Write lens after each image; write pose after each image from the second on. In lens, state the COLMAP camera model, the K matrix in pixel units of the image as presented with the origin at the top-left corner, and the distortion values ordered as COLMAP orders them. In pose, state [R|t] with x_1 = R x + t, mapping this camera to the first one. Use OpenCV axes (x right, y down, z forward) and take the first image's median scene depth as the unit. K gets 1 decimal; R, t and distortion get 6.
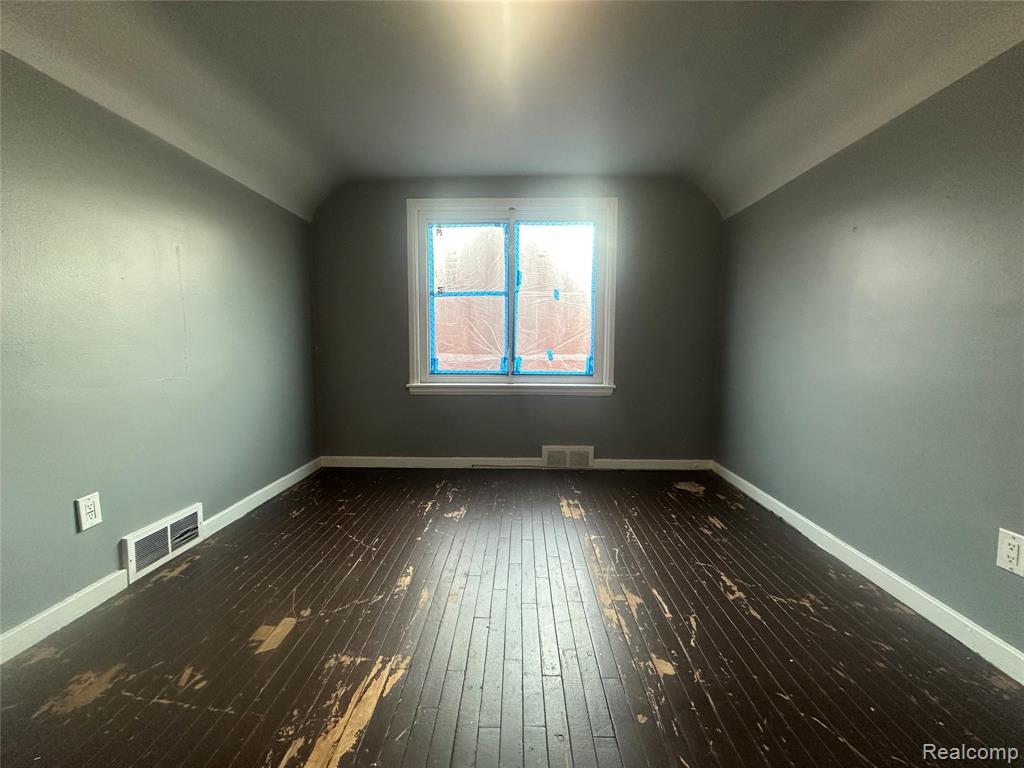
lens RADIAL K [[409.9, 0, 510.6], [0, 409.9, 383.0], [0, 0, 1]] dist [-0.000904, -0.000140]
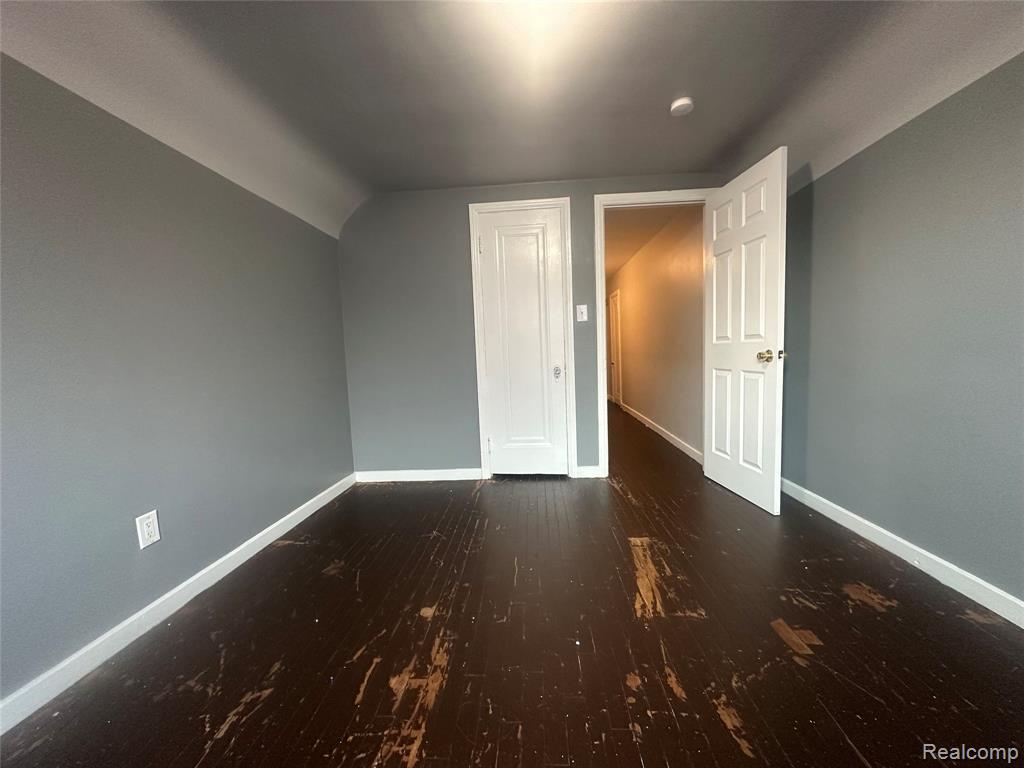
lens RADIAL K [[409.9, 0, 511.9], [0, 409.9, 384.7], [0, 0, 1]] dist [-0.000904, -0.000140]
pose [[-0.998922, 0.032334, 0.033303, 0.052935], [0.037614, 0.984278, 0.172576, -0.194850], [-0.027200, 0.173643, -0.984433, 2.096395]]
